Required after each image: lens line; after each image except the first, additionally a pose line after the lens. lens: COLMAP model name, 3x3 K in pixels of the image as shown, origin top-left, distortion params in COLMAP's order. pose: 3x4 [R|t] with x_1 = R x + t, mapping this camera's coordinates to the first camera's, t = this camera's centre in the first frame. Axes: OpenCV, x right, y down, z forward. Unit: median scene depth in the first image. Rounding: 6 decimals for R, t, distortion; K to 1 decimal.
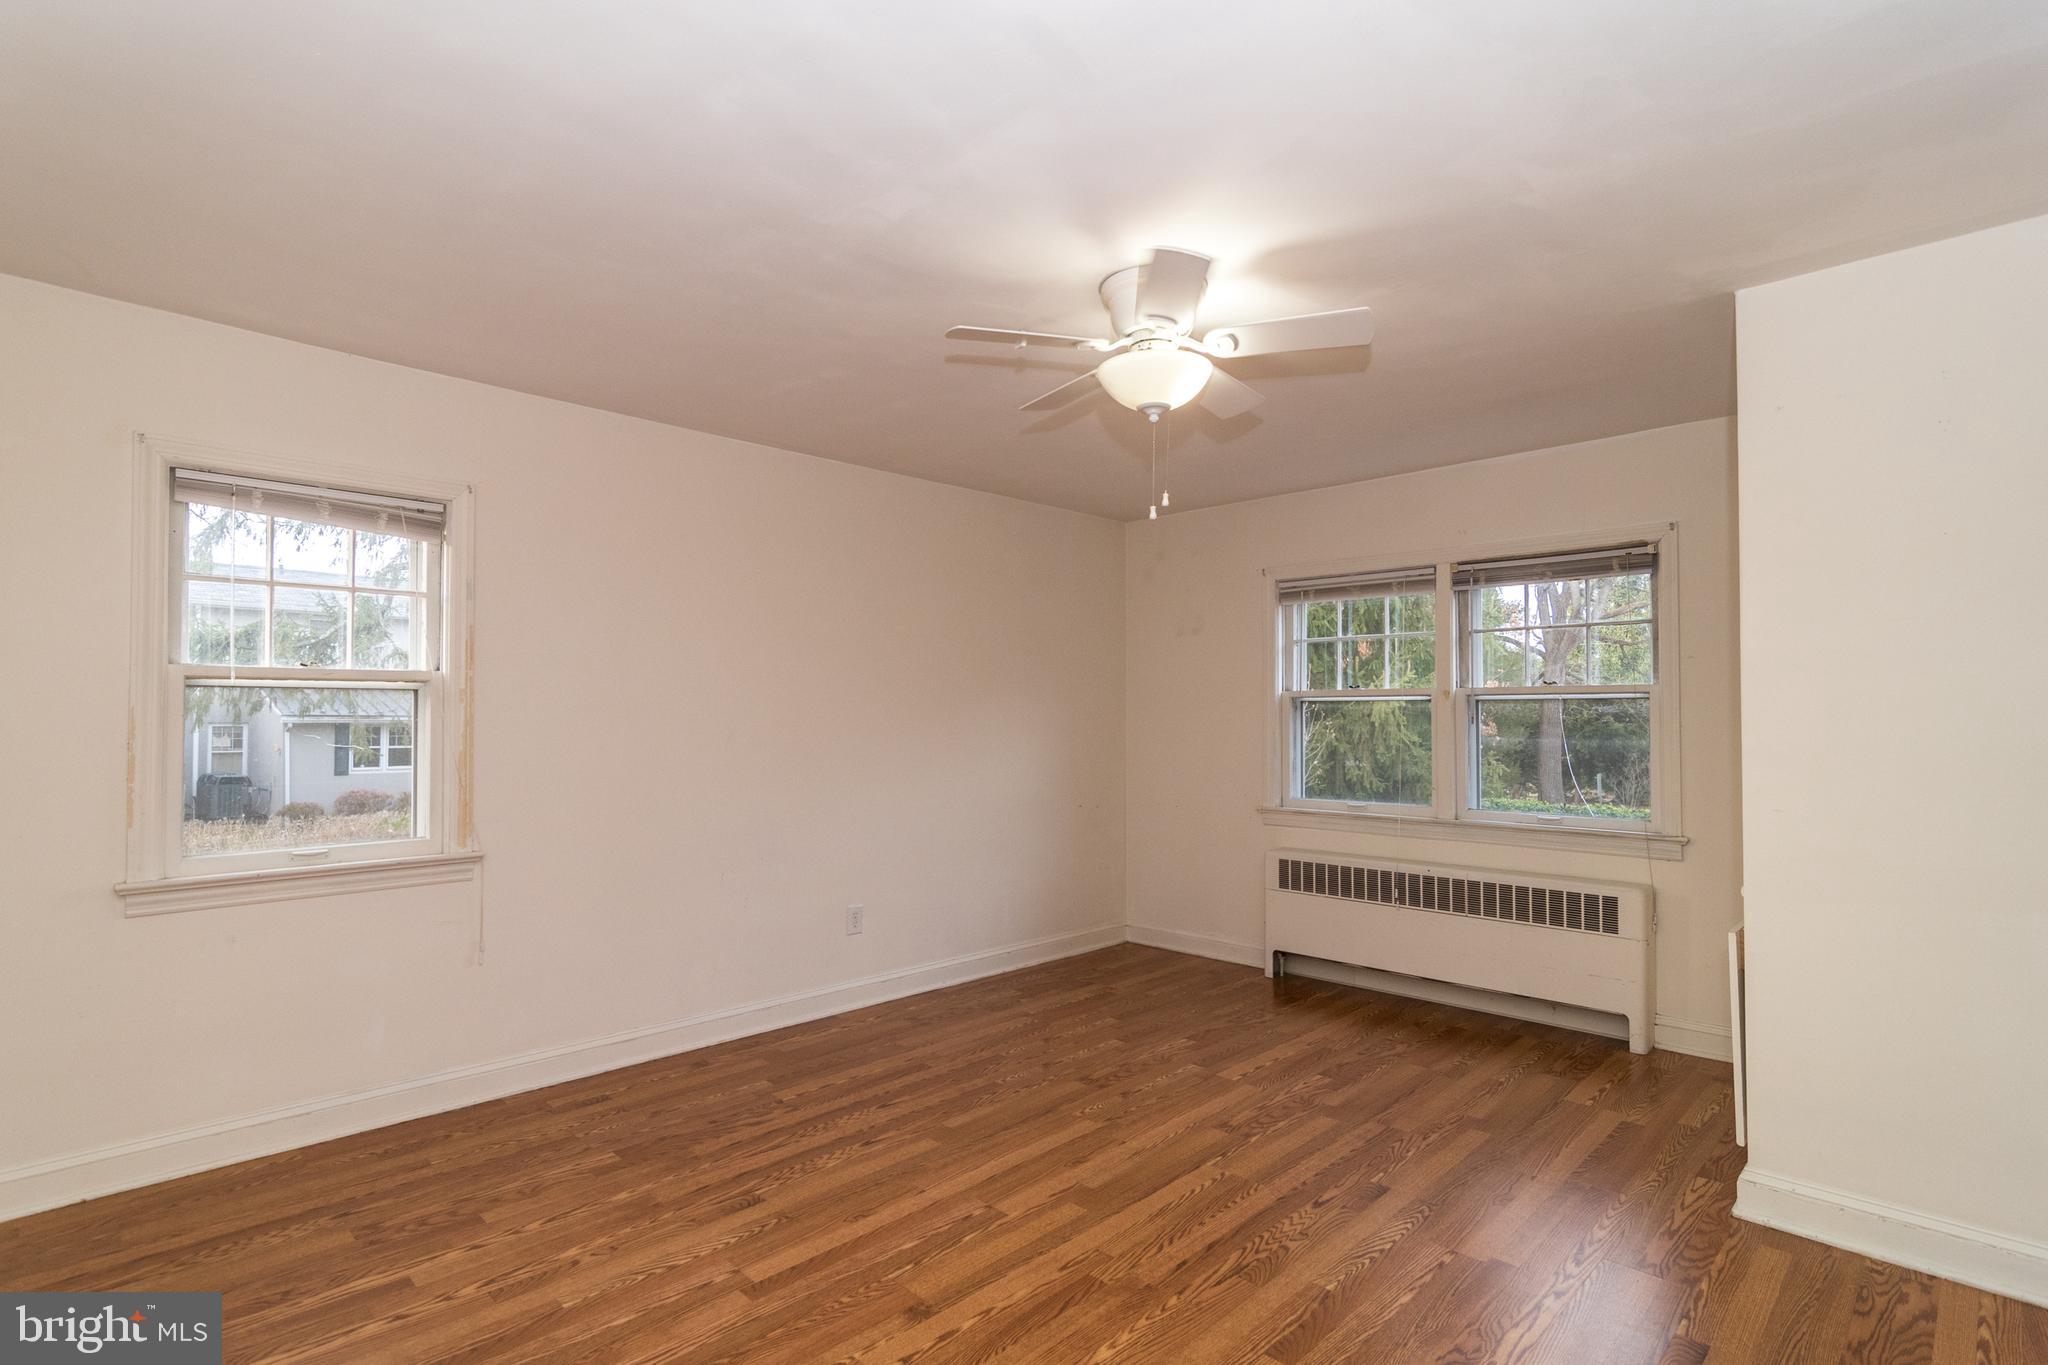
lens RADIAL K [[1004.5, 0, 1029.4], [0, 1004.5, 699.8], [0, 0, 1]] dist [-0.002161, 0.000499]
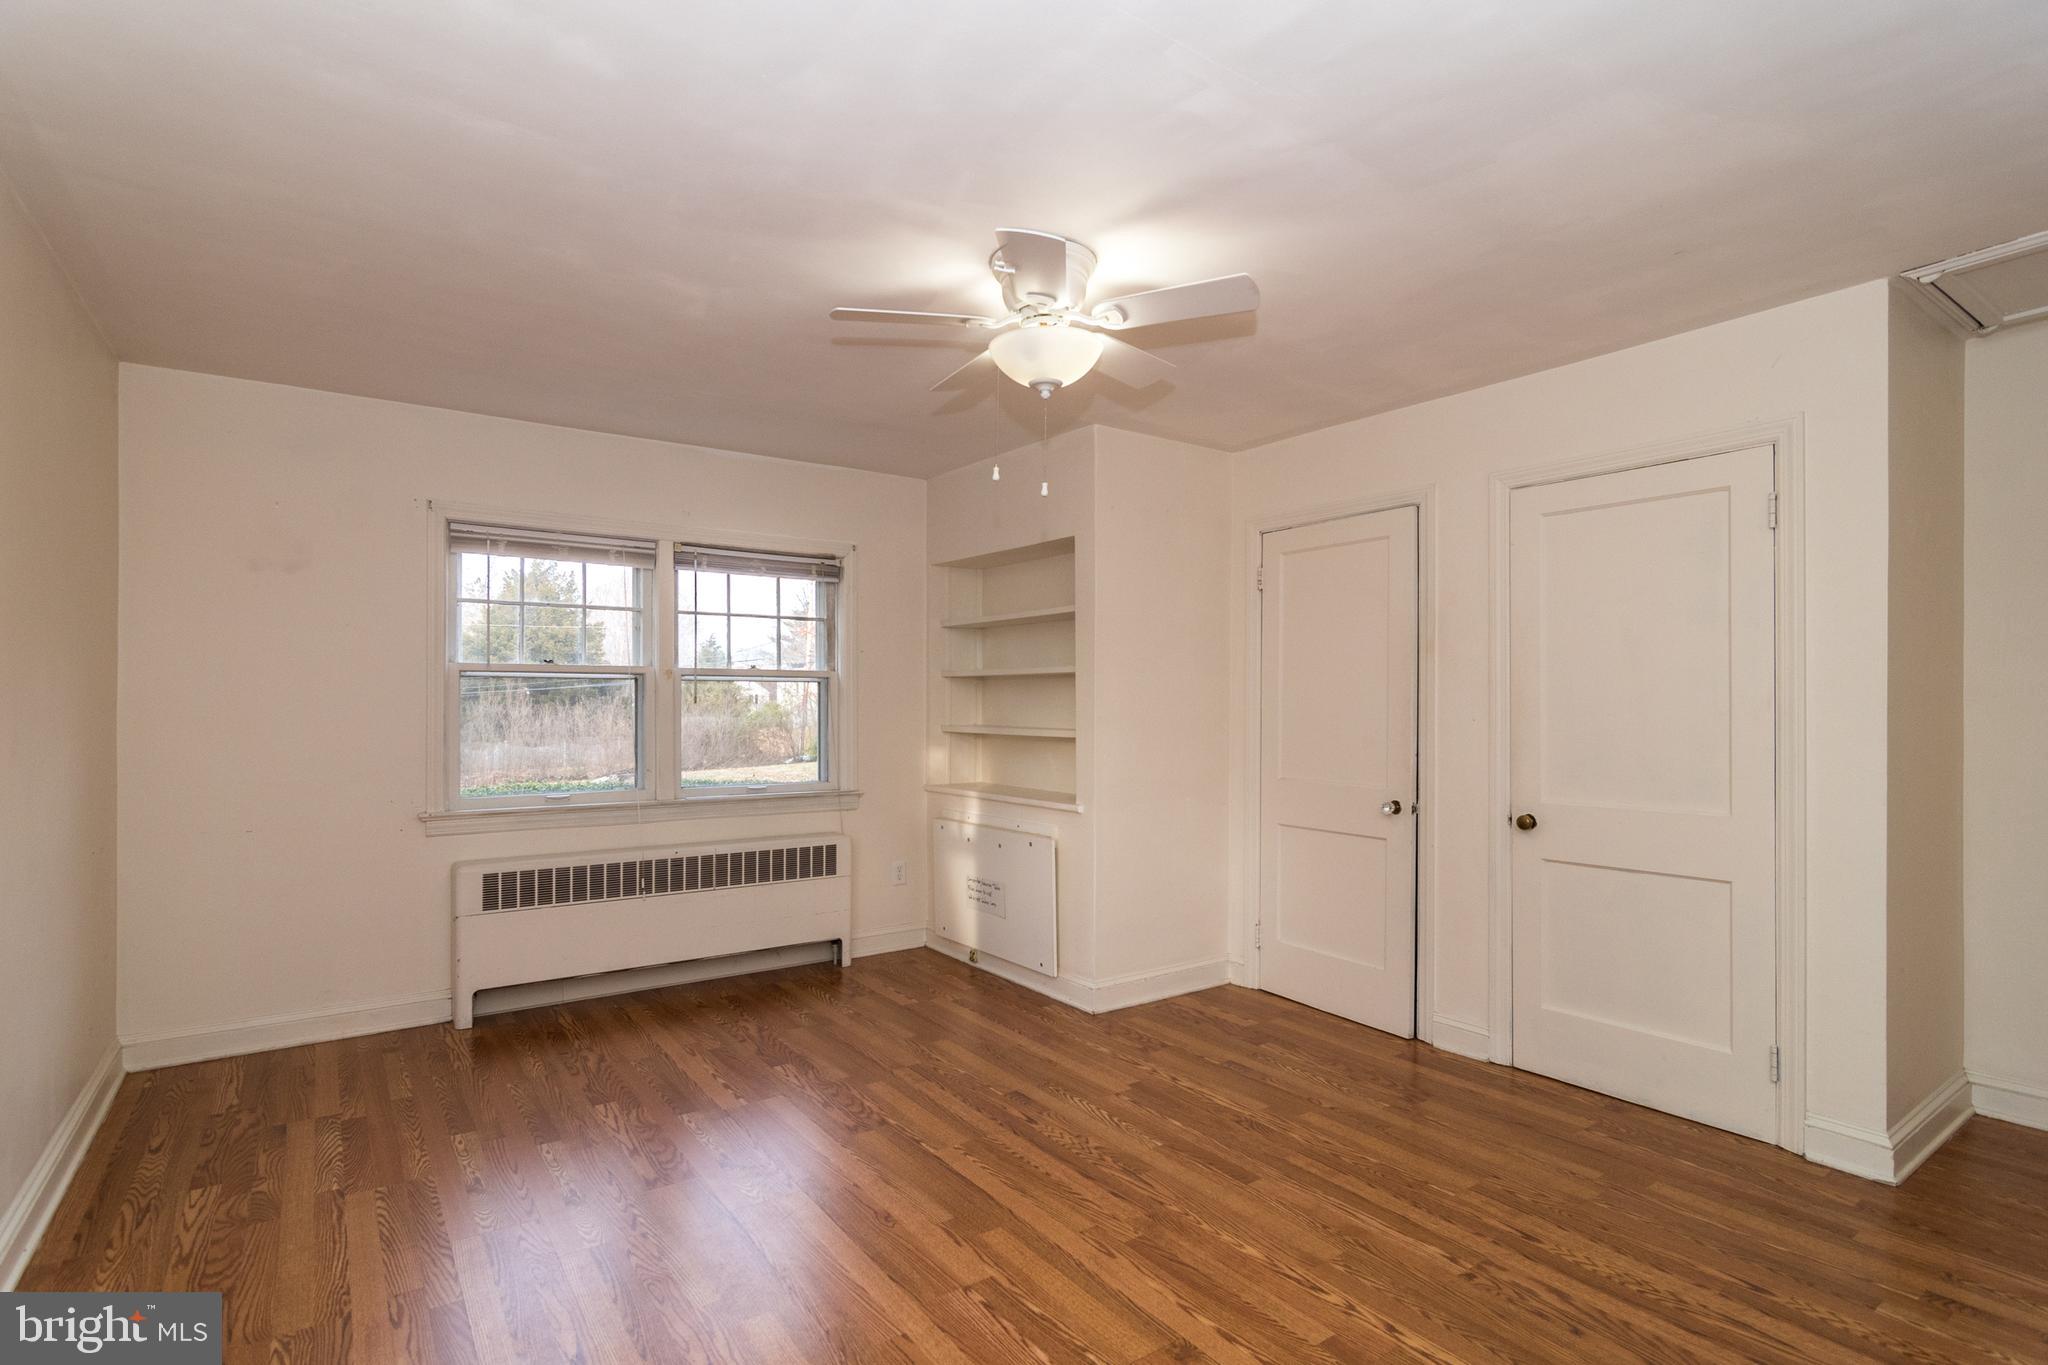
lens RADIAL K [[998.8, 0, 1026.8], [0, 998.8, 705.6], [0, 0, 1]] dist [-0.000551, 0.000005]
pose [[0.175509, -0.002464, 0.984475, -0.560364], [-0.019867, 0.999784, 0.006044, 0.014792], [-0.984277, -0.020619, 0.175422, 0.548300]]
